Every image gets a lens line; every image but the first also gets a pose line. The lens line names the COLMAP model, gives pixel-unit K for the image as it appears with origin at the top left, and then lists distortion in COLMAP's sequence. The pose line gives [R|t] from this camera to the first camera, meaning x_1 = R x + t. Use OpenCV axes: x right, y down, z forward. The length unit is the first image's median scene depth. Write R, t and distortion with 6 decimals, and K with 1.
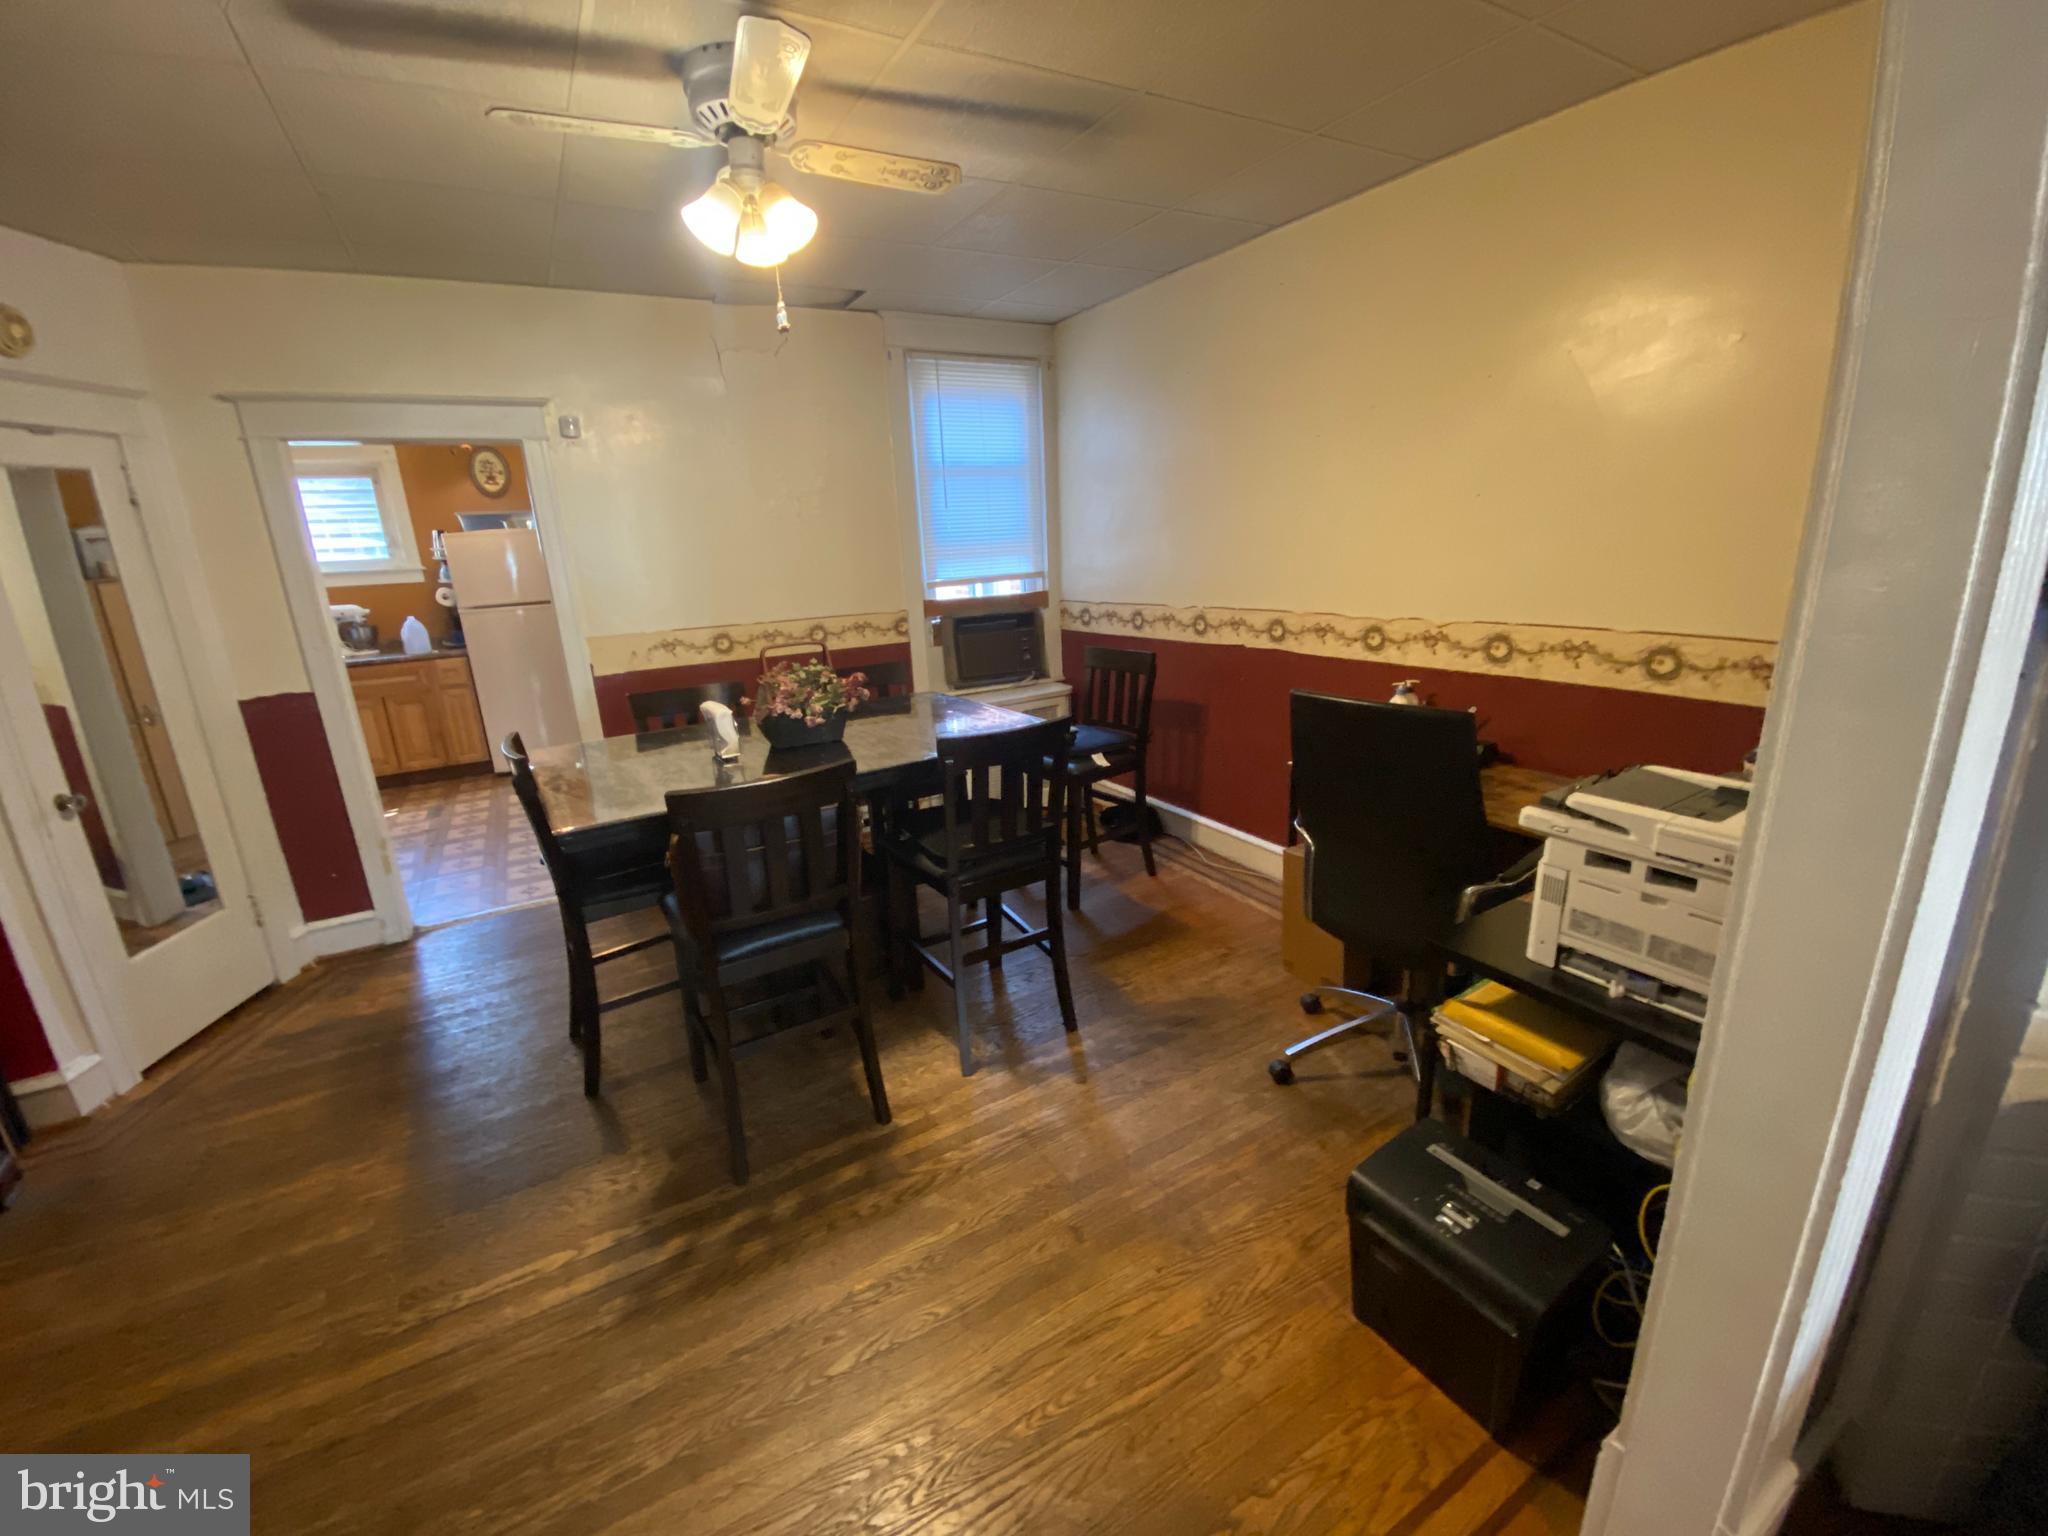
lens RADIAL K [[820.4, 0, 1014.8], [0, 820.4, 771.6], [0, 0, 1]] dist [0.019581, -0.019883]
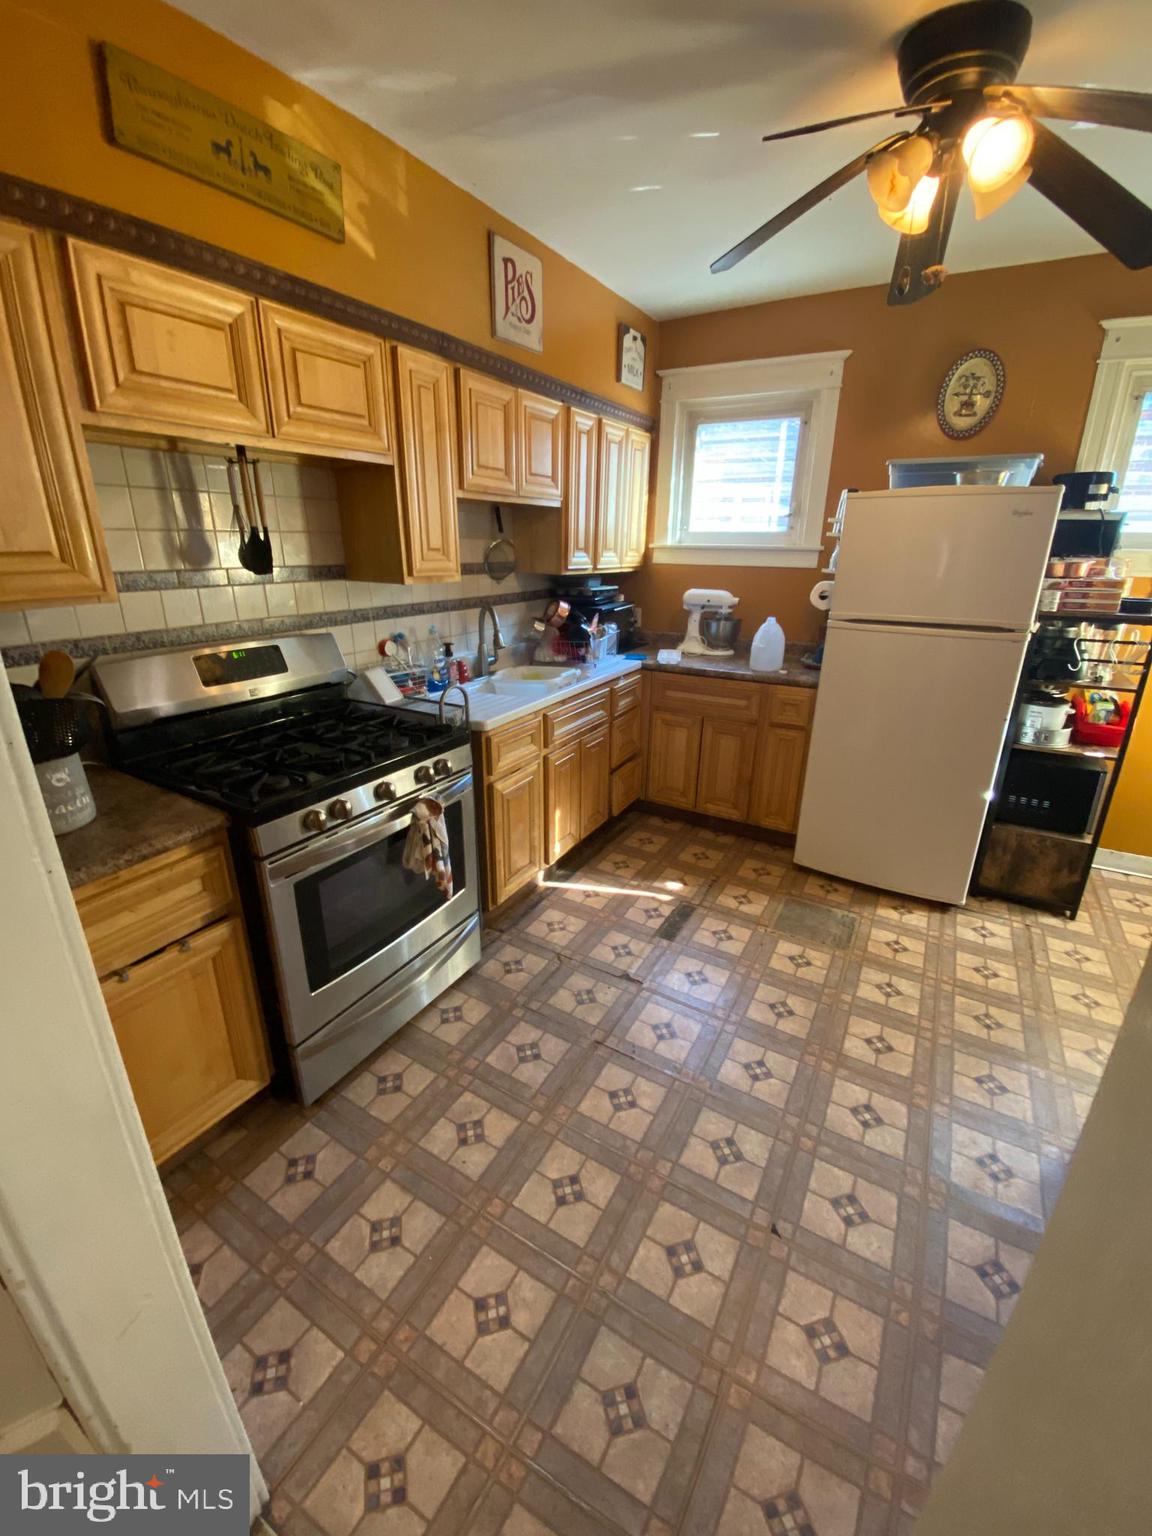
lens RADIAL K [[615.3, 0, 576.0], [0, 615.3, 768.0], [0, 0, 1]] dist [0.019581, -0.019883]
pose [[0.489761, 0.341155, -0.802338, -0.748777], [-0.266423, 0.934807, 0.234852, -0.316905], [0.830152, 0.098740, 0.548724, 1.259042]]
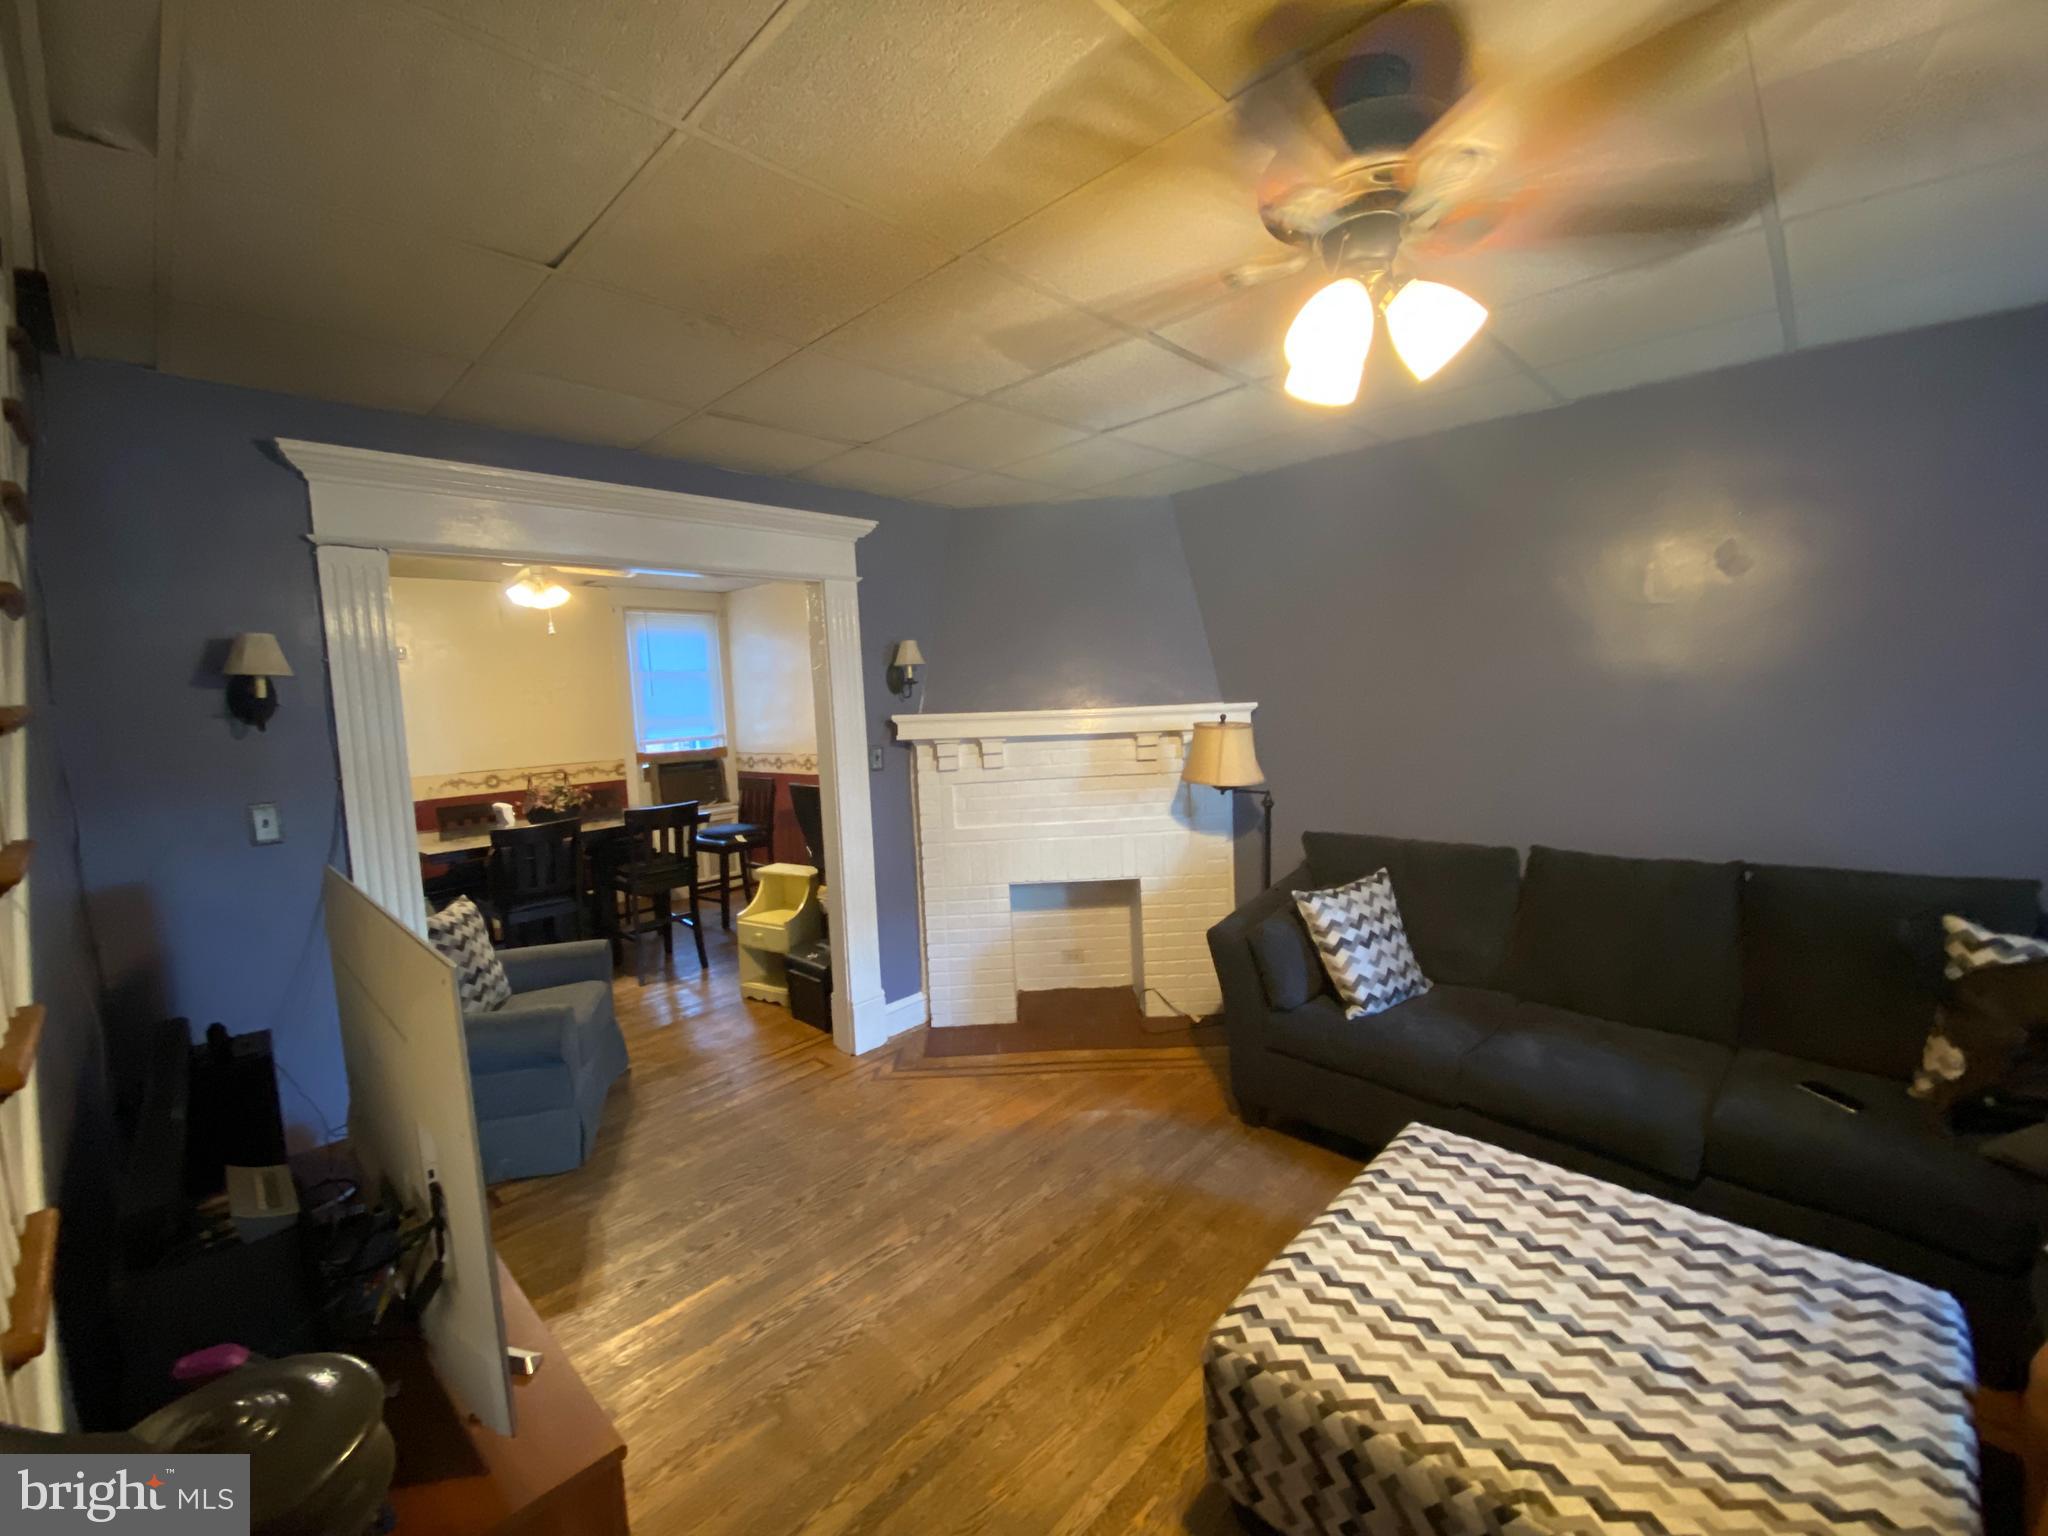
lens RADIAL K [[820.4, 0, 1014.8], [0, 820.4, 771.6], [0, 0, 1]] dist [0.019581, -0.019883]
pose [[0.962462, -0.019002, 0.270750, 0.256539], [0.070214, 0.981020, -0.180746, 0.263811], [-0.262177, 0.192972, 0.945529, -1.096818]]
